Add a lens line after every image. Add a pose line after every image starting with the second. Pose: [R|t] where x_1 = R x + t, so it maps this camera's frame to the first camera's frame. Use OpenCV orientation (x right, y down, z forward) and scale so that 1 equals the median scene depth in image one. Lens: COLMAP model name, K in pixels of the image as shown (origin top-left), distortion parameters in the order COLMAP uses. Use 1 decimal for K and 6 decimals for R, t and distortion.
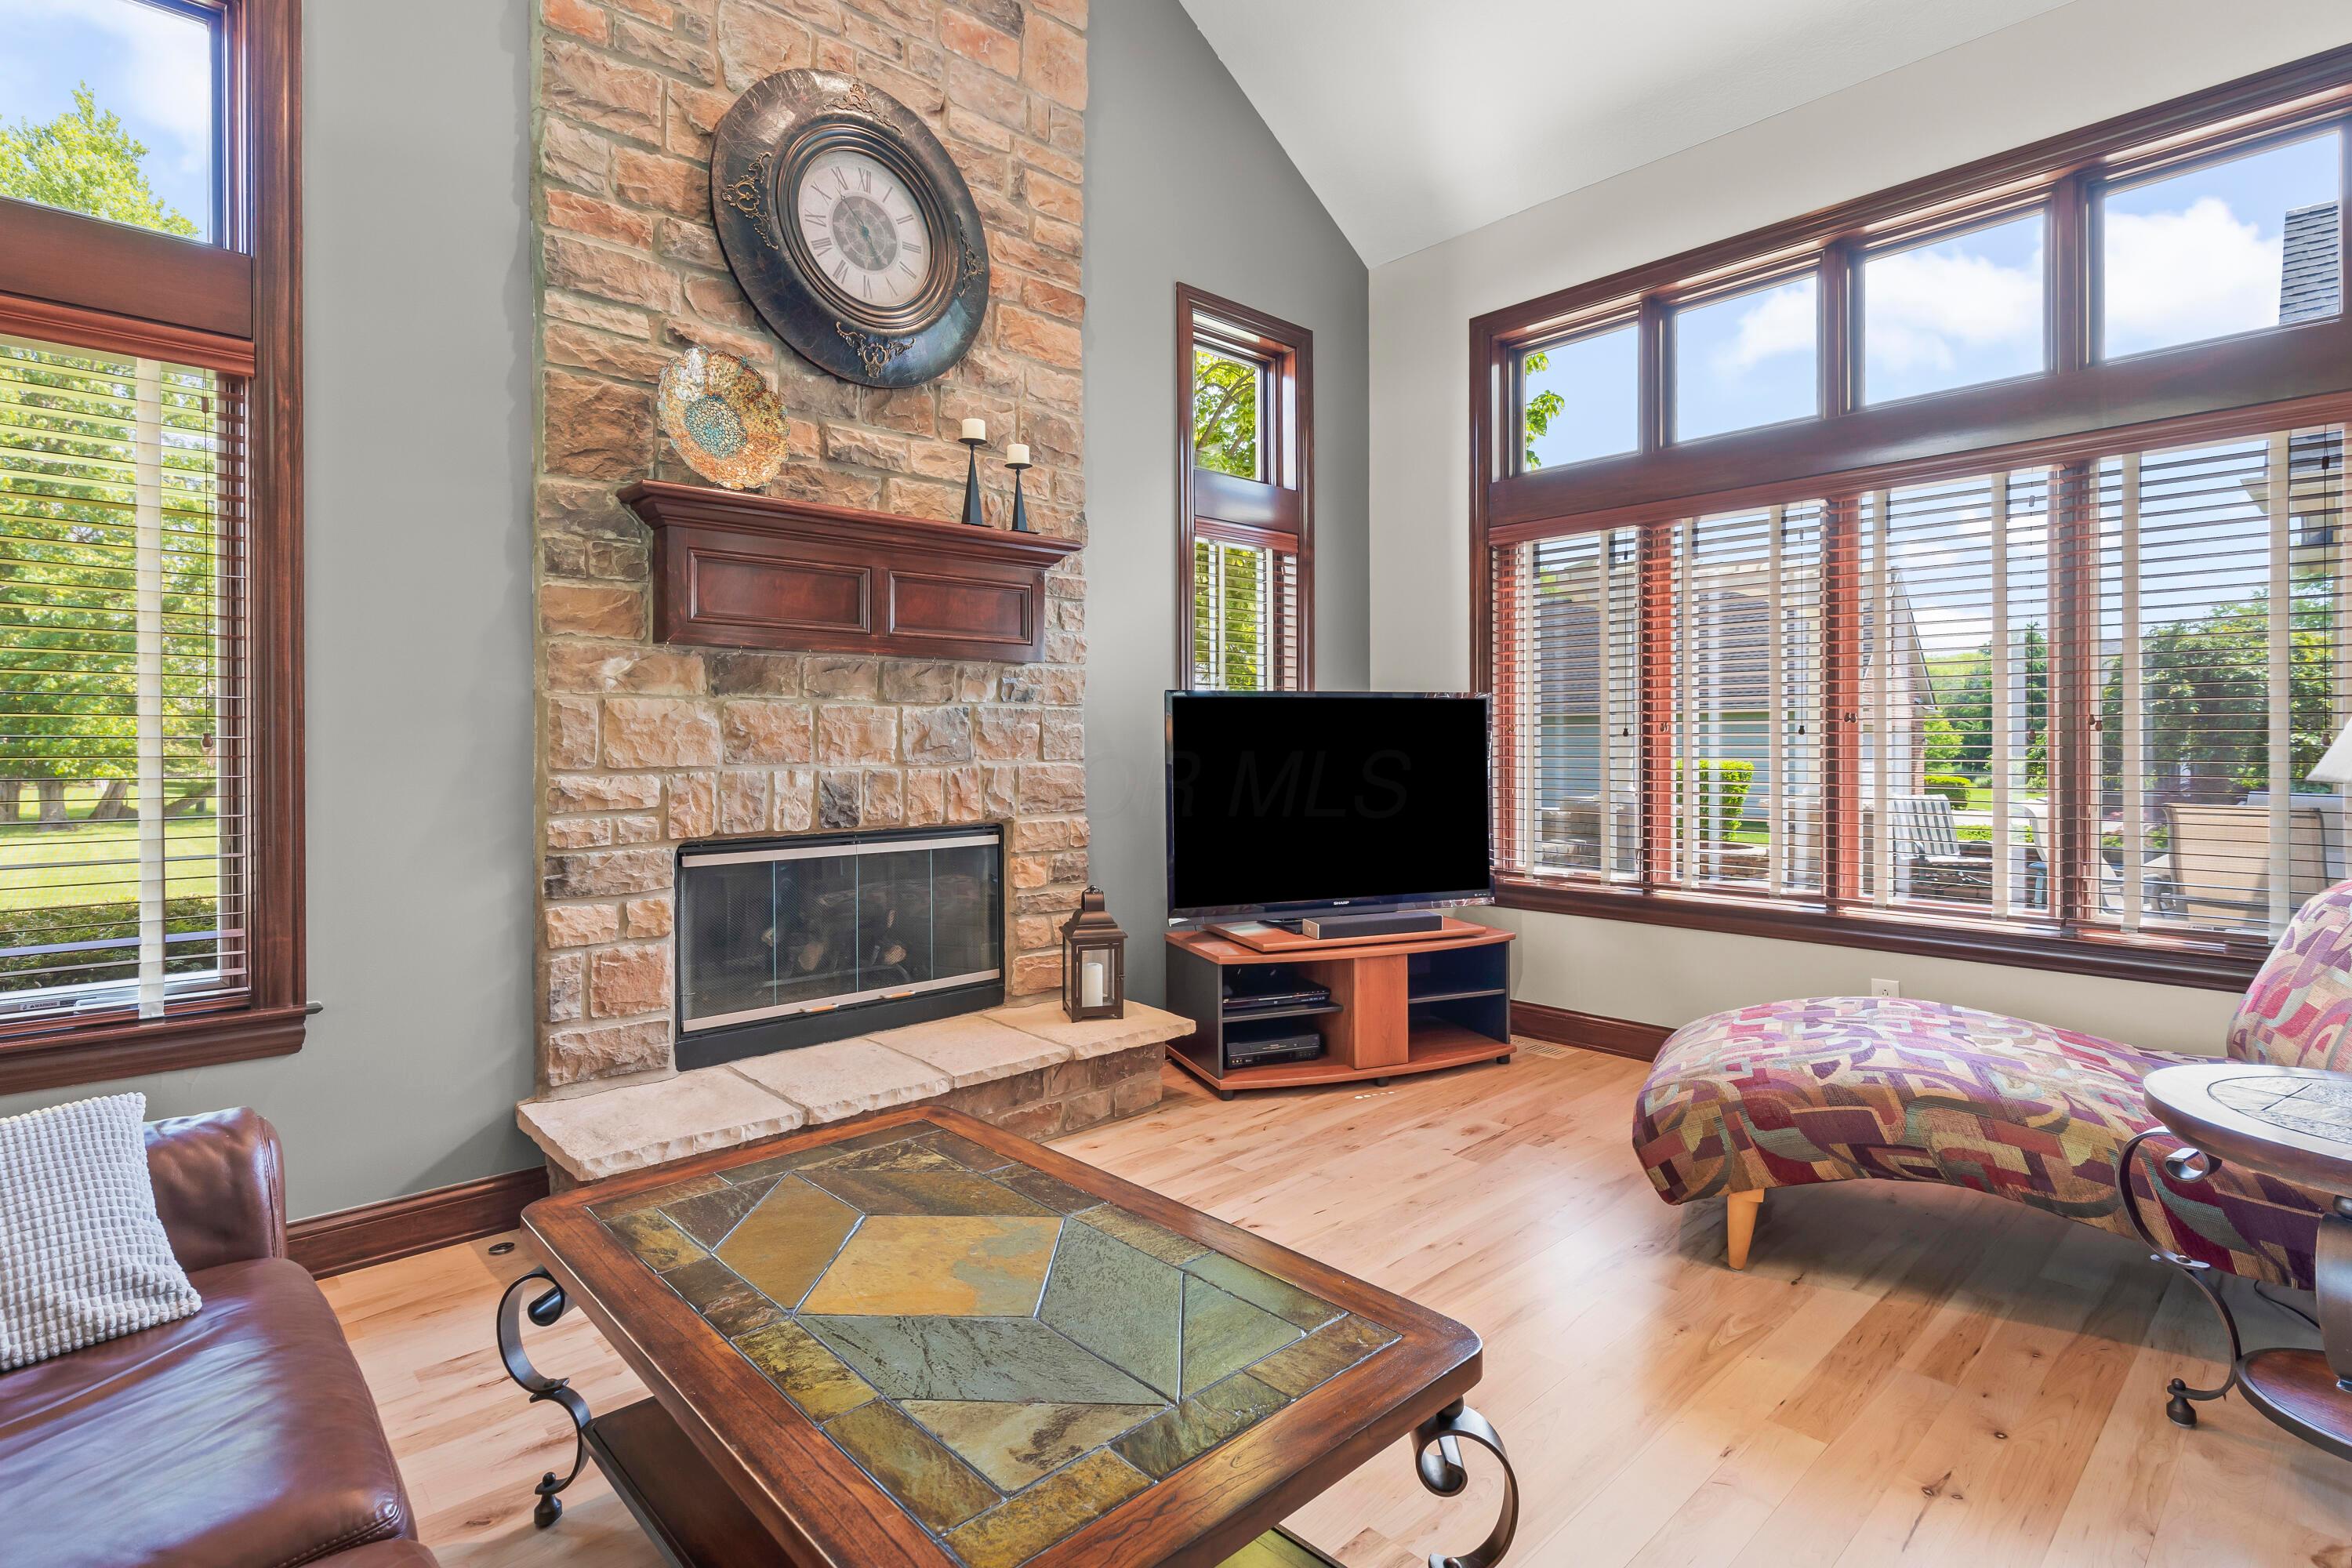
lens RADIAL K [[1122.4, 0, 1144.7], [0, 1122.4, 748.4], [0, 0, 1]] dist [0.002754, 0.000484]
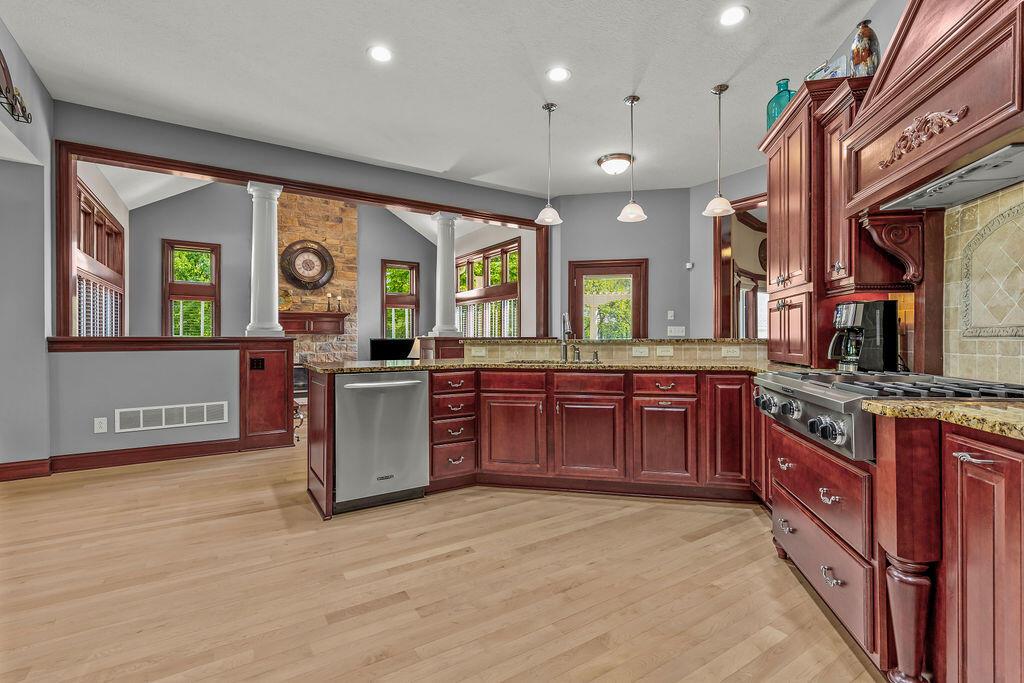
lens RADIAL K [[463.4, 0, 518.1], [0, 463.4, 340.9], [0, 0, 1]] dist [0.003608, 0.000297]
pose [[0.986212, 0.003554, -0.165451, 1.281302], [-0.003727, 0.999993, -0.000736, -0.049482], [0.165447, 0.001343, 0.986218, -1.281900]]
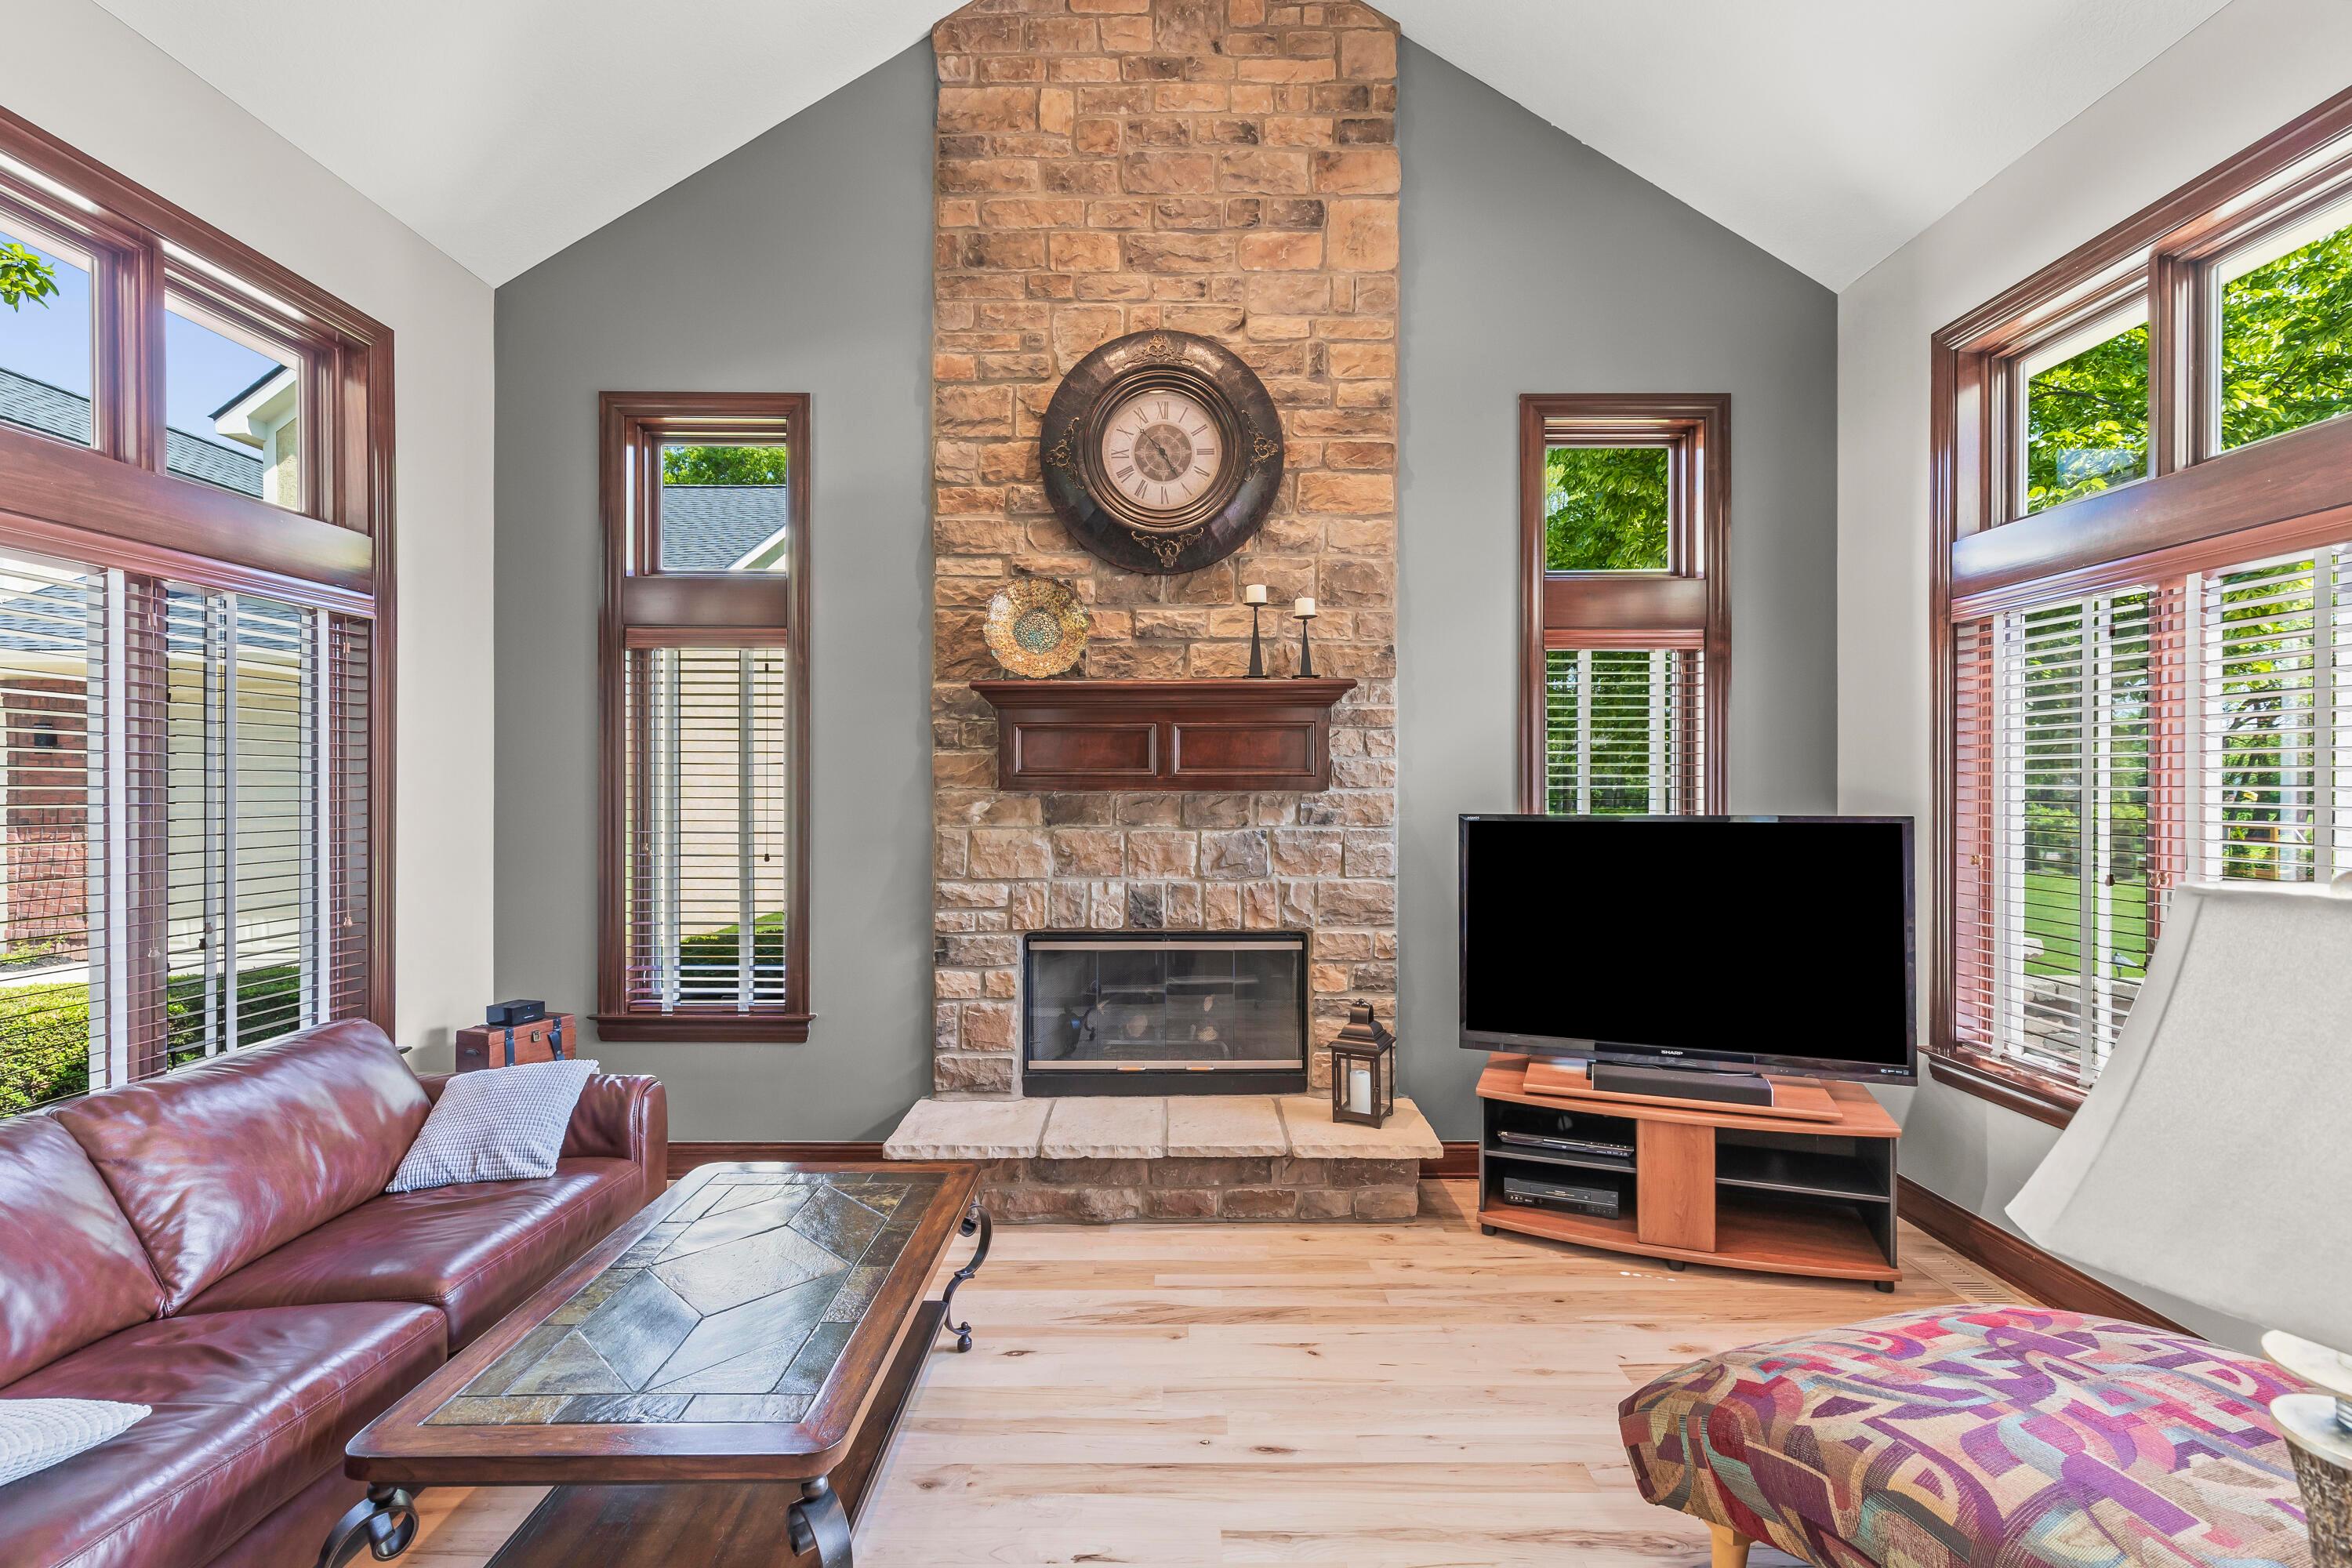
lens RADIAL K [[1064.4, 0, 1190.0], [0, 1064.4, 782.5], [0, 0, 1]] dist [0.003608, 0.000297]
pose [[0.748194, 0.005299, -0.663458, 0.553751], [-0.004829, 0.999985, 0.002541, -0.095529], [0.663462, 0.001302, 0.748209, 0.136782]]
